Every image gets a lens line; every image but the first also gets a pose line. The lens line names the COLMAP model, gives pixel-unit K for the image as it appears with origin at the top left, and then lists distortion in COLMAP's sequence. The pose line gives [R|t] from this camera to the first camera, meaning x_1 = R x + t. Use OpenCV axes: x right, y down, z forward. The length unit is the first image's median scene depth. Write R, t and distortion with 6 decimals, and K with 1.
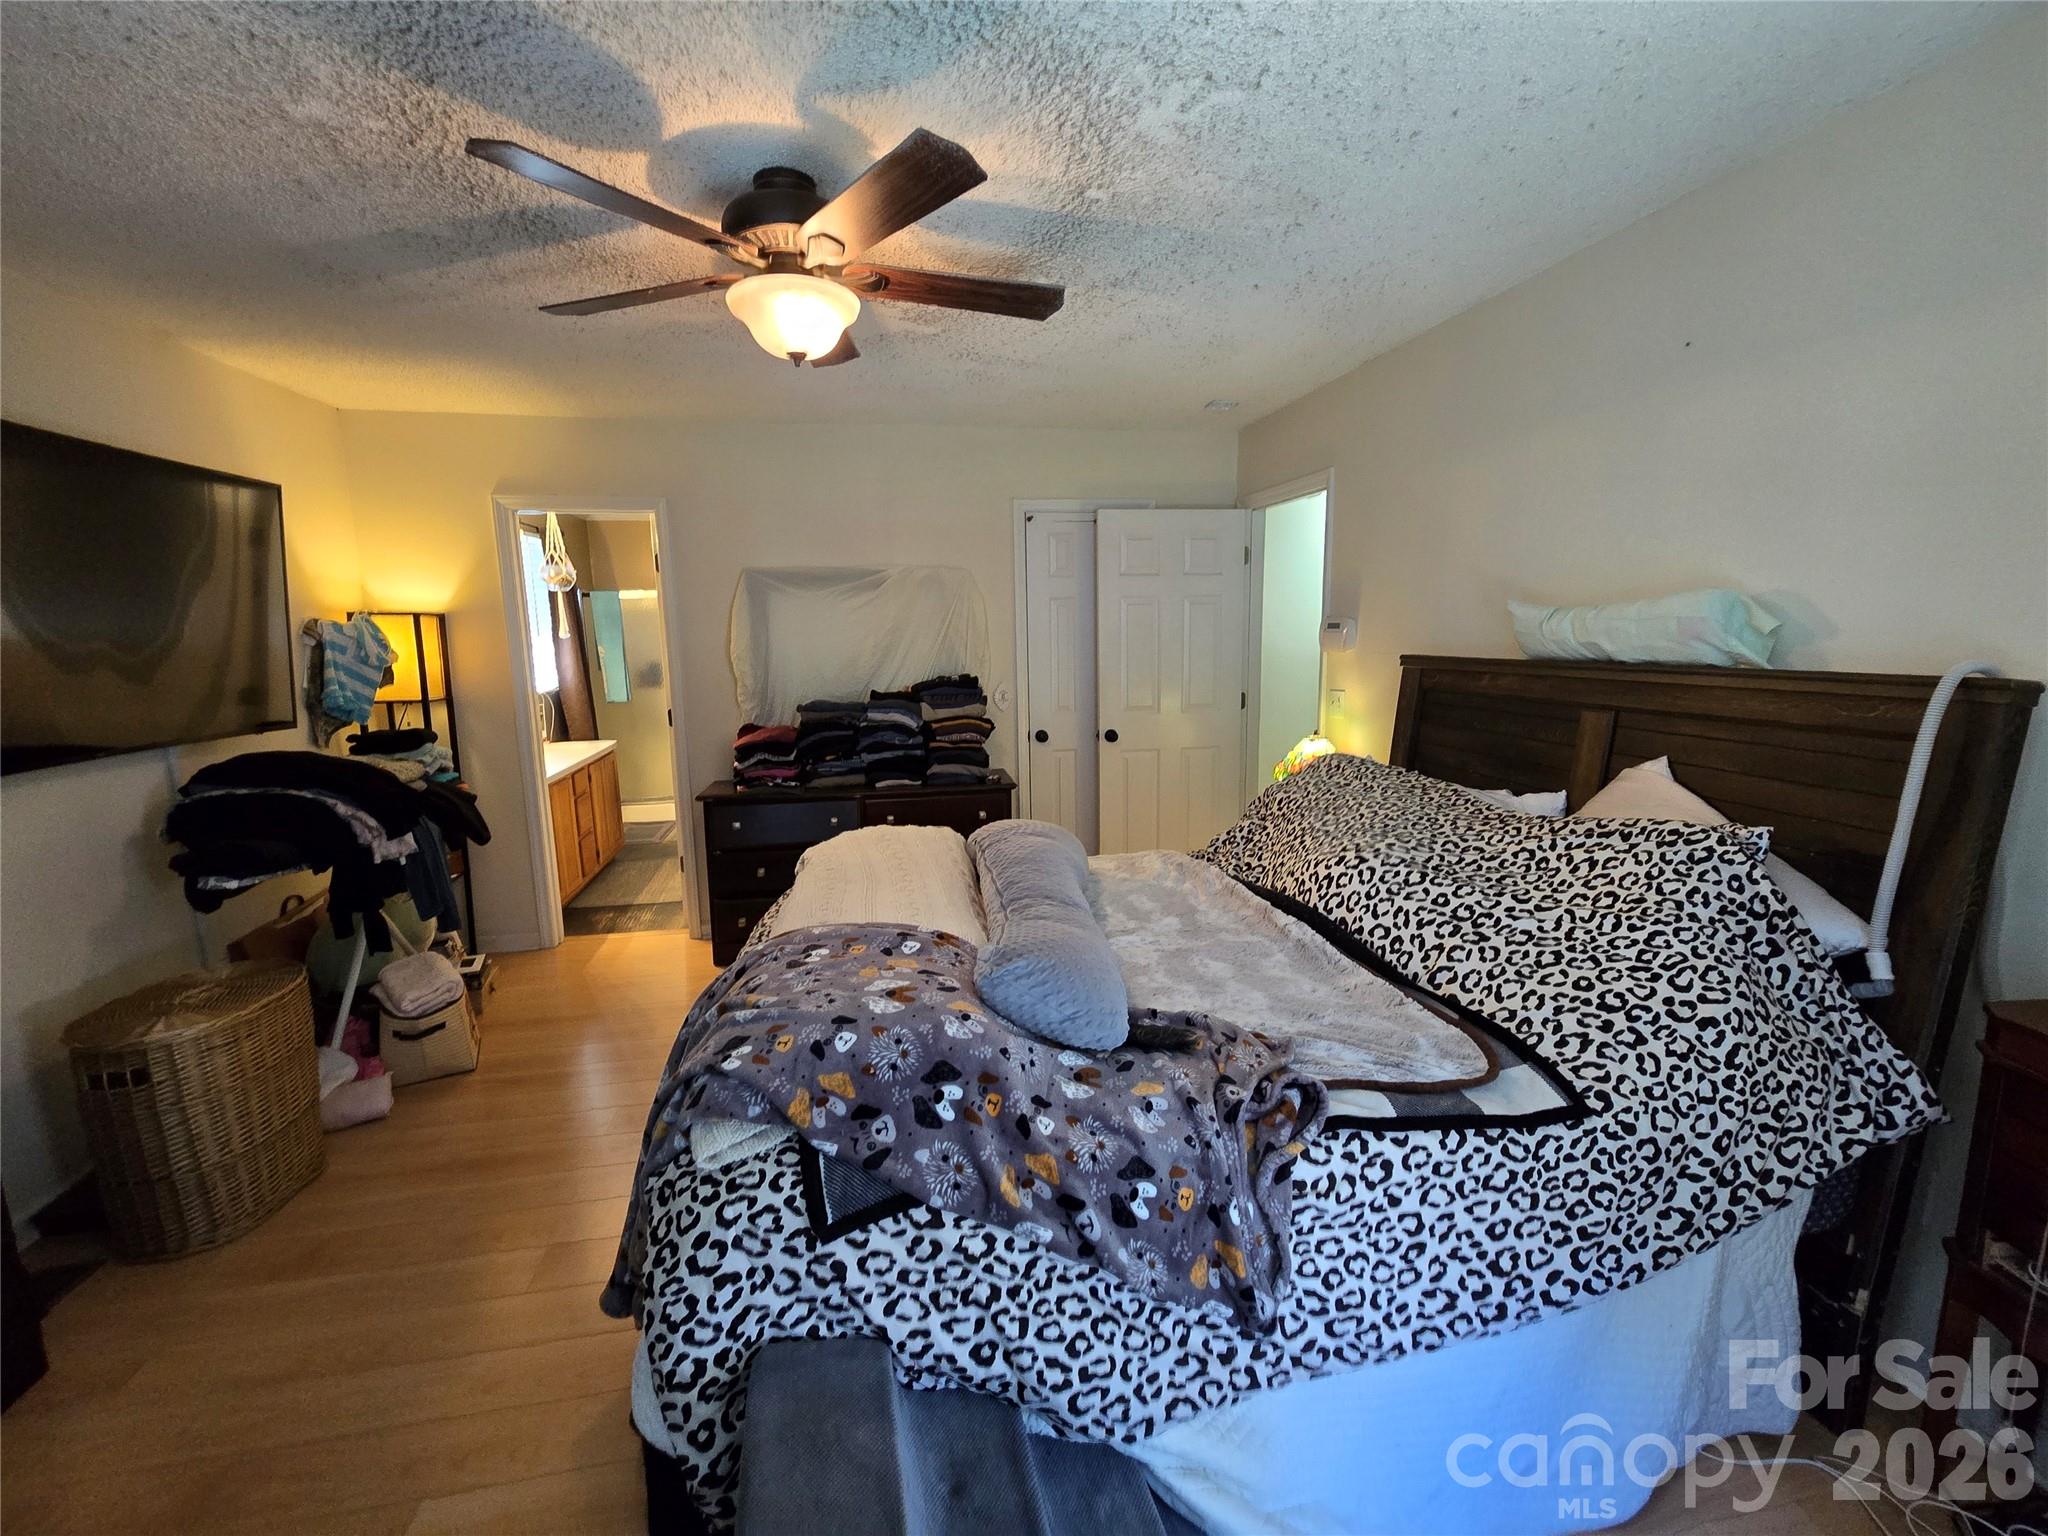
lens RADIAL K [[835.0, 0, 1022.6], [0, 835.0, 765.4], [0, 0, 1]] dist [0.000250, 0.000007]
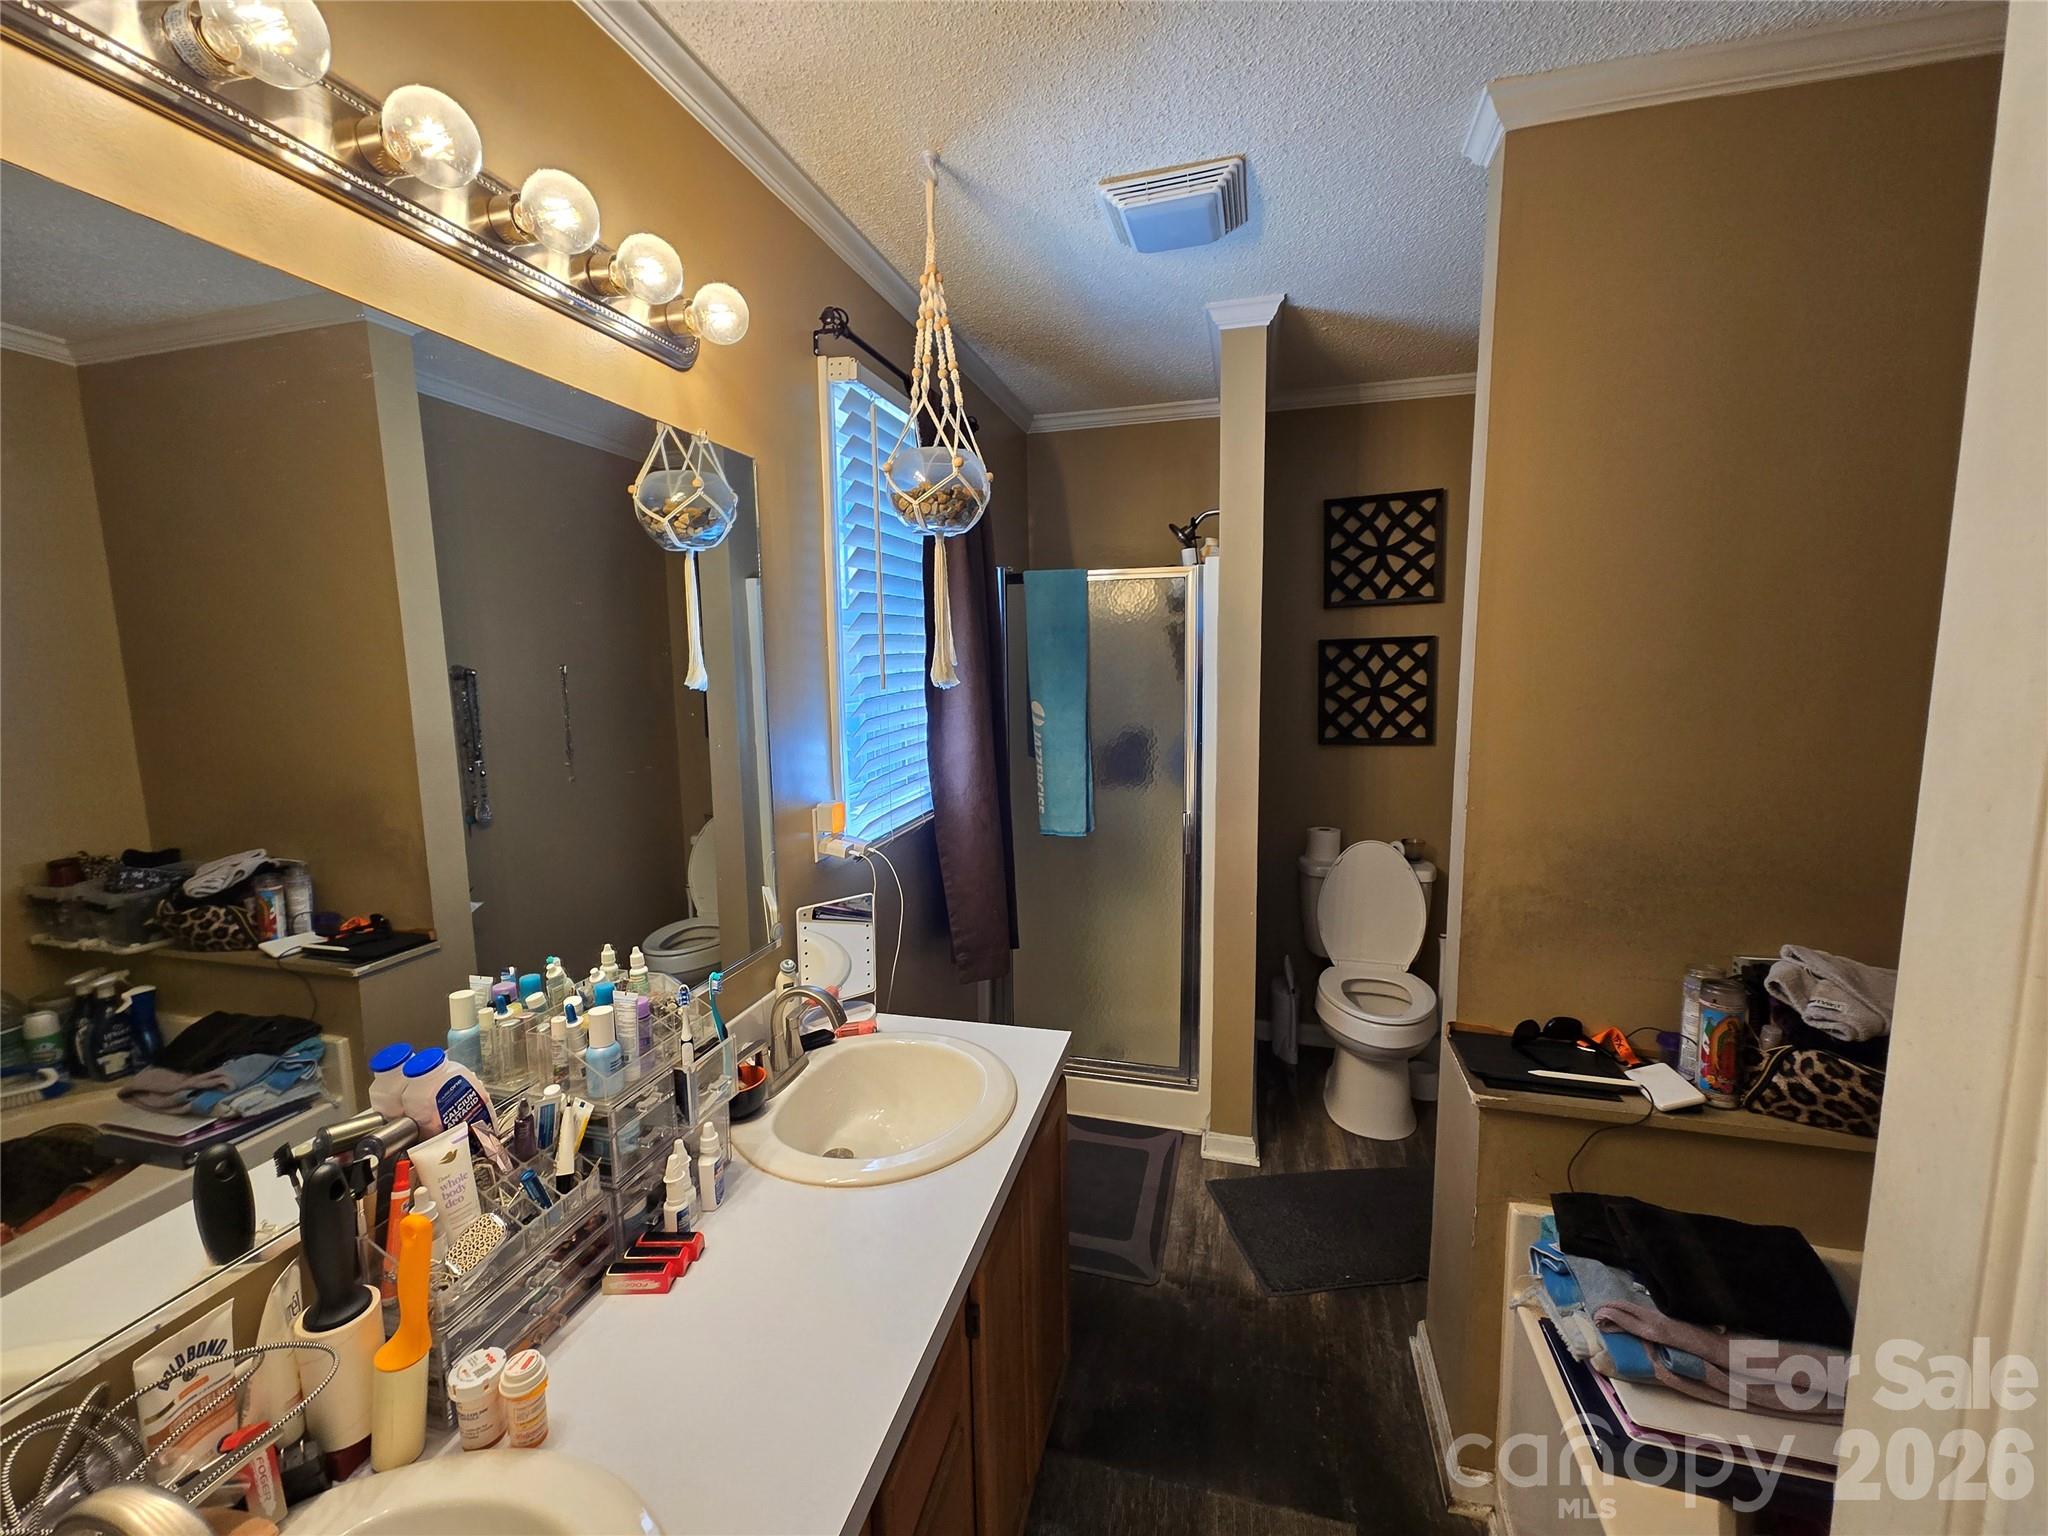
lens RADIAL K [[835.0, 0, 1021.1], [0, 835.0, 759.8], [0, 0, 1]] dist [0.000250, 0.000007]
pose [[0.892618, 0.059711, -0.446842, -0.354786], [-0.073391, 0.997214, -0.013350, -0.114614], [0.444800, 0.044711, 0.894513, 0.683587]]
